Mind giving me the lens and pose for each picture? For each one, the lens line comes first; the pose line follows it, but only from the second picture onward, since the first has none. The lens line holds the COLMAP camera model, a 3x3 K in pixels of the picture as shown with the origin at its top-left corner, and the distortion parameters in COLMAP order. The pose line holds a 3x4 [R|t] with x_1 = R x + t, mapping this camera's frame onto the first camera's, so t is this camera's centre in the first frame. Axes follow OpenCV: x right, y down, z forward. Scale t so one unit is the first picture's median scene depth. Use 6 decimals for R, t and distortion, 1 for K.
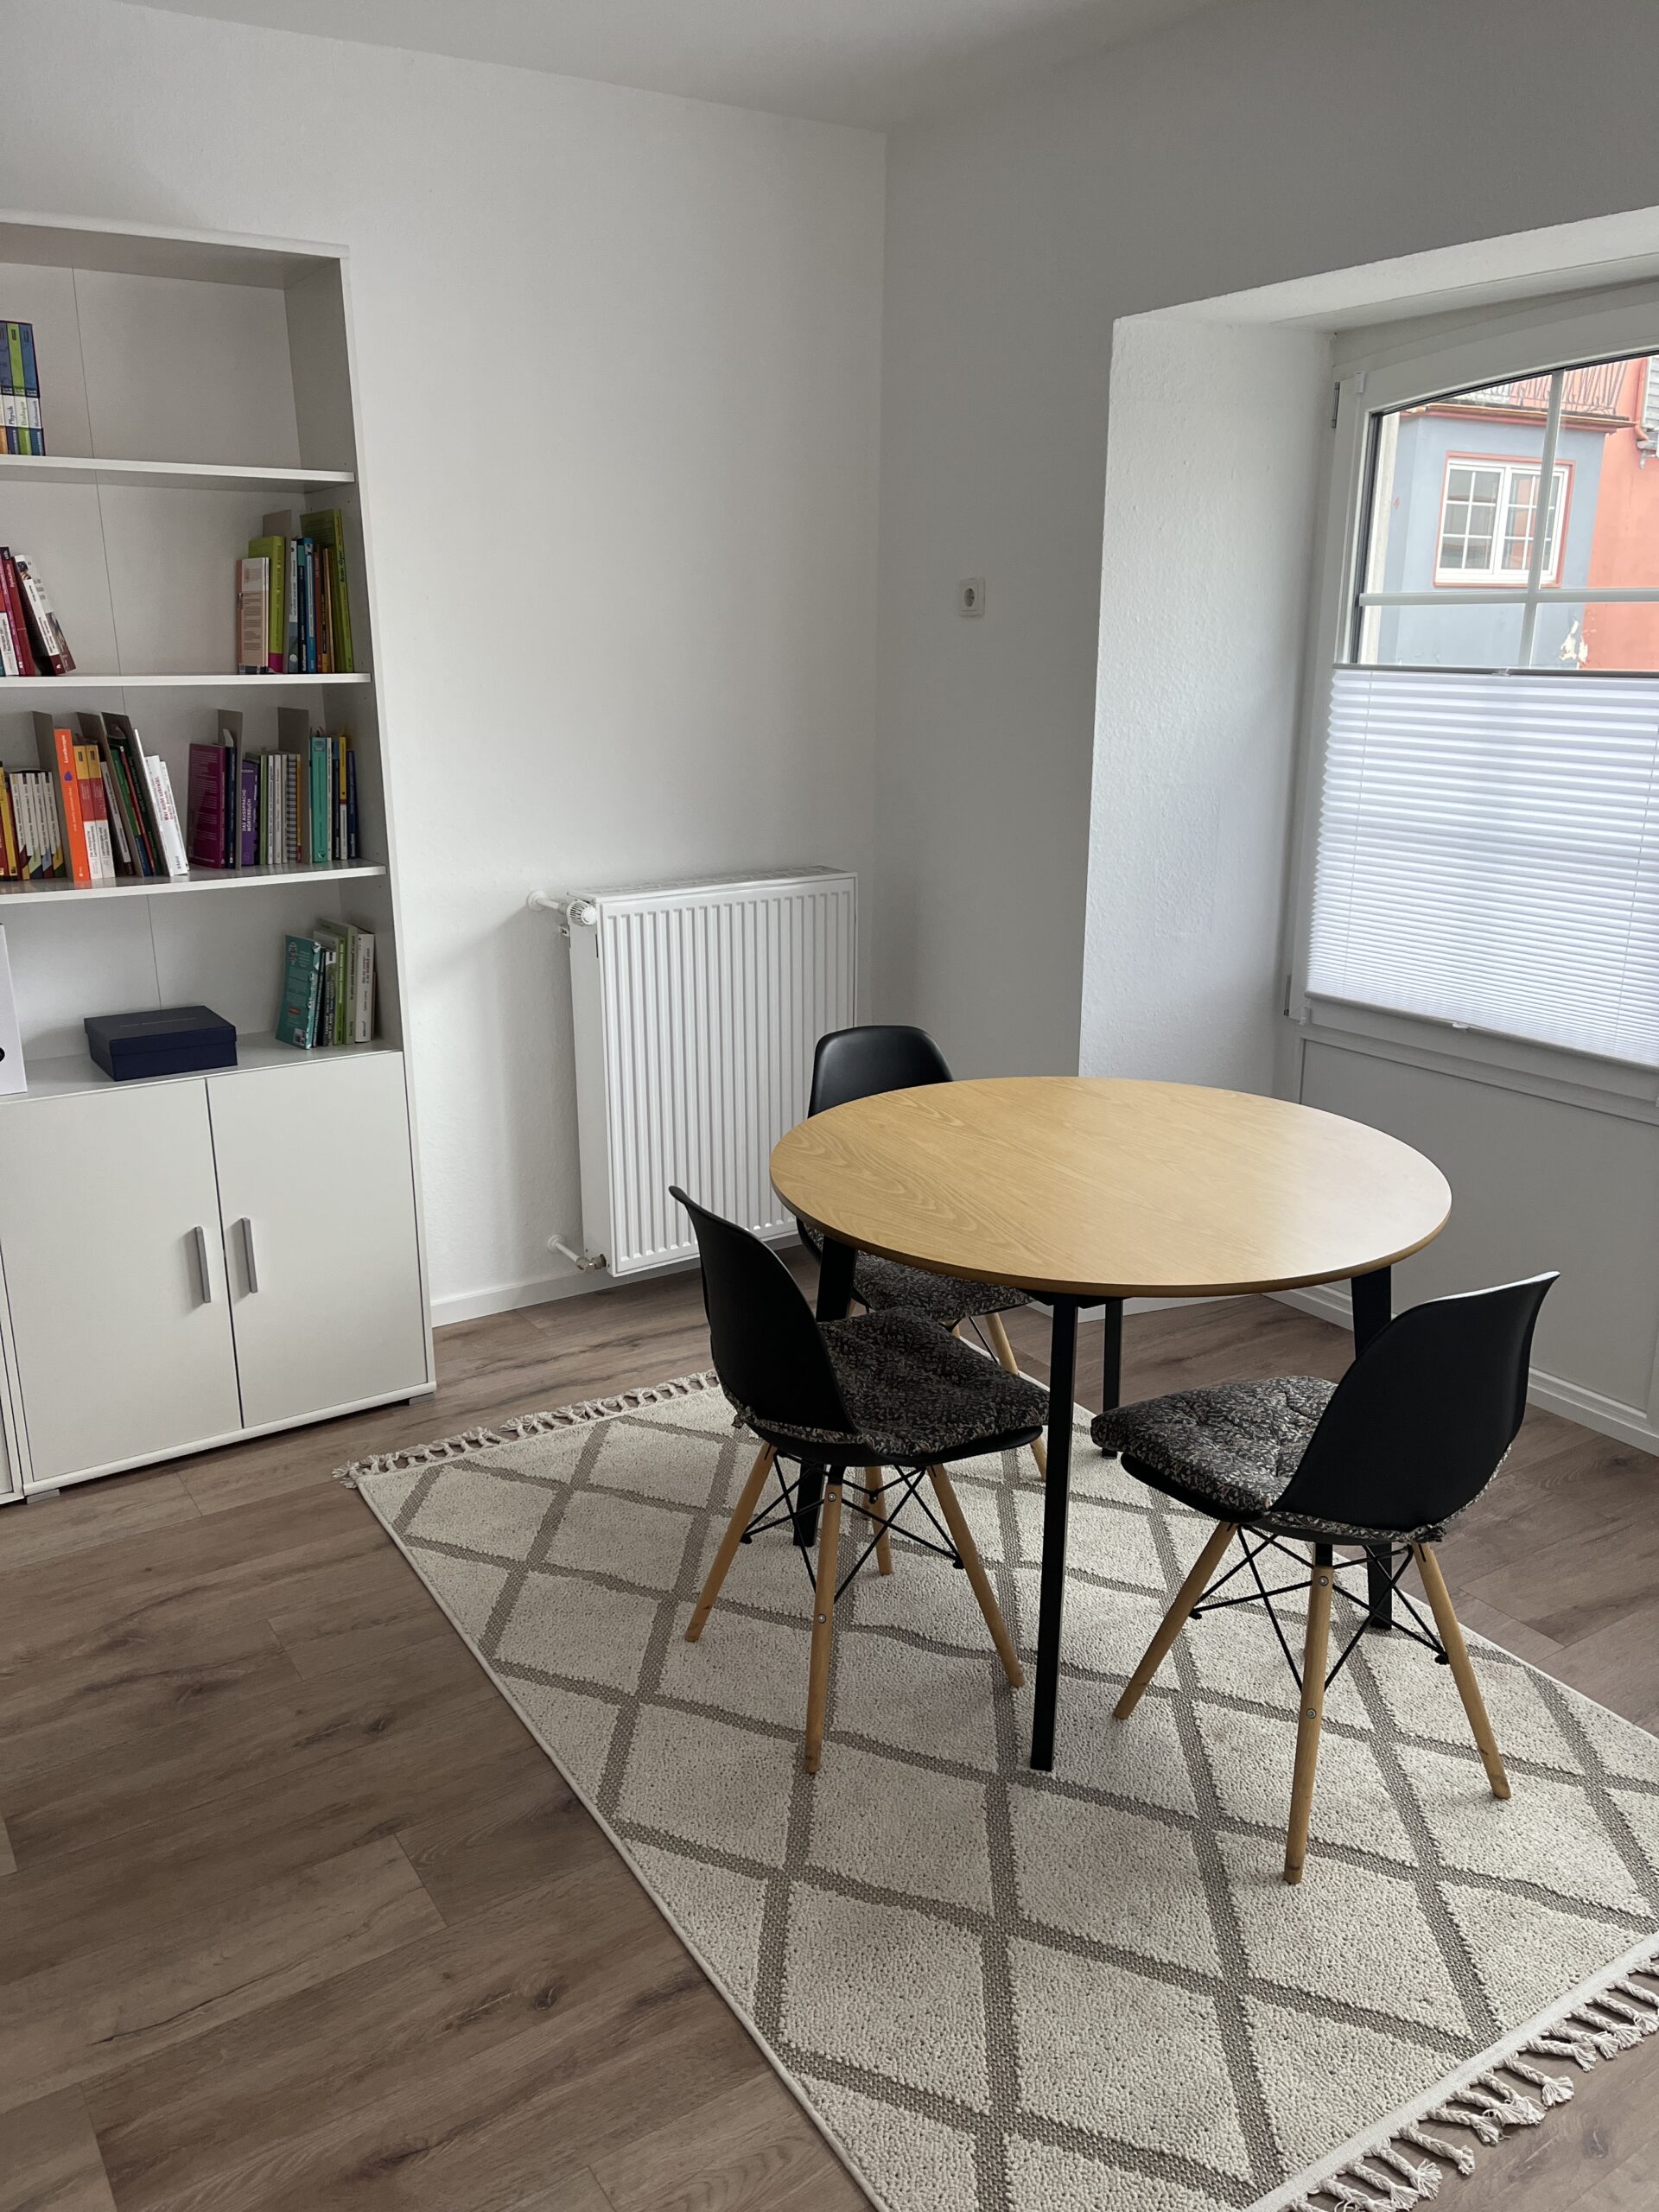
lens RADIAL K [[1666.5, 0, 829.5], [0, 1666.5, 1106.0], [0, 0, 1]] dist [0.044961, -0.069376]
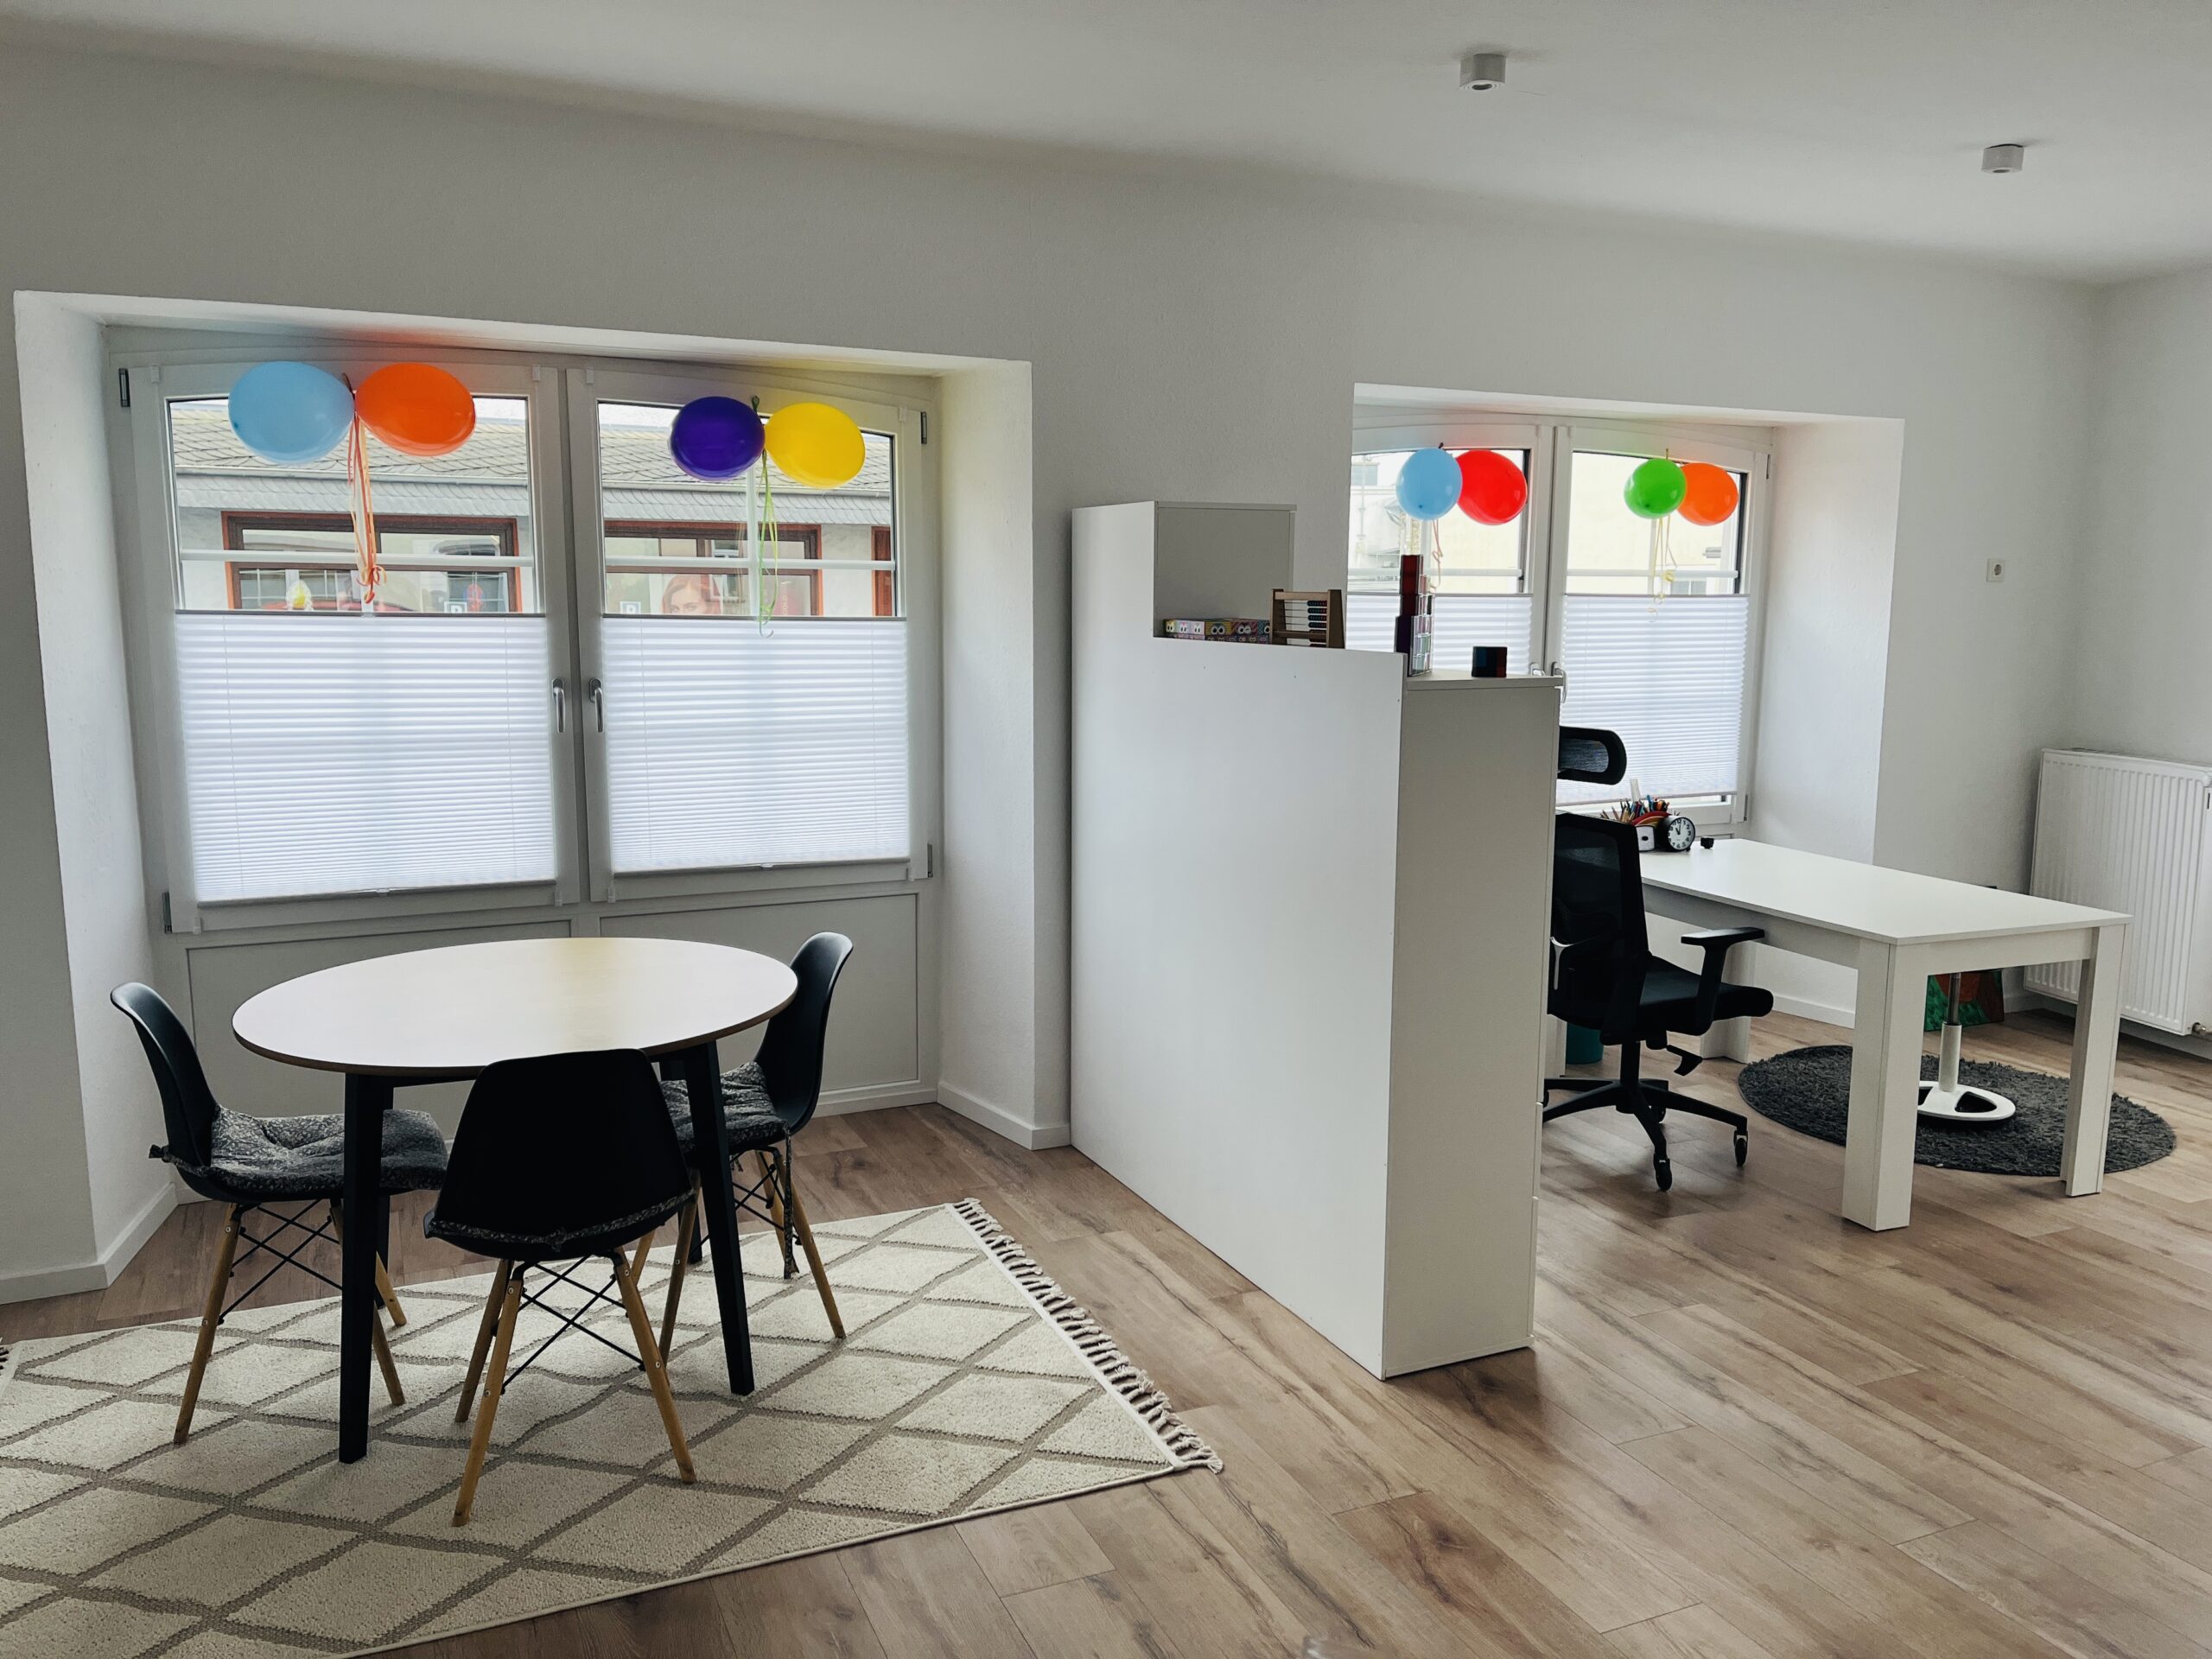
lens RADIAL K [[1666.5, 0, 1106.0], [0, 1666.5, 829.5], [0, 0, 1]] dist [0.044961, -0.069376]
pose [[0.157875, -0.143126, 0.977032, -0.779887], [0.257873, 0.961081, 0.099120, -0.079214], [-0.953193, 0.236301, 0.188639, 0.243265]]
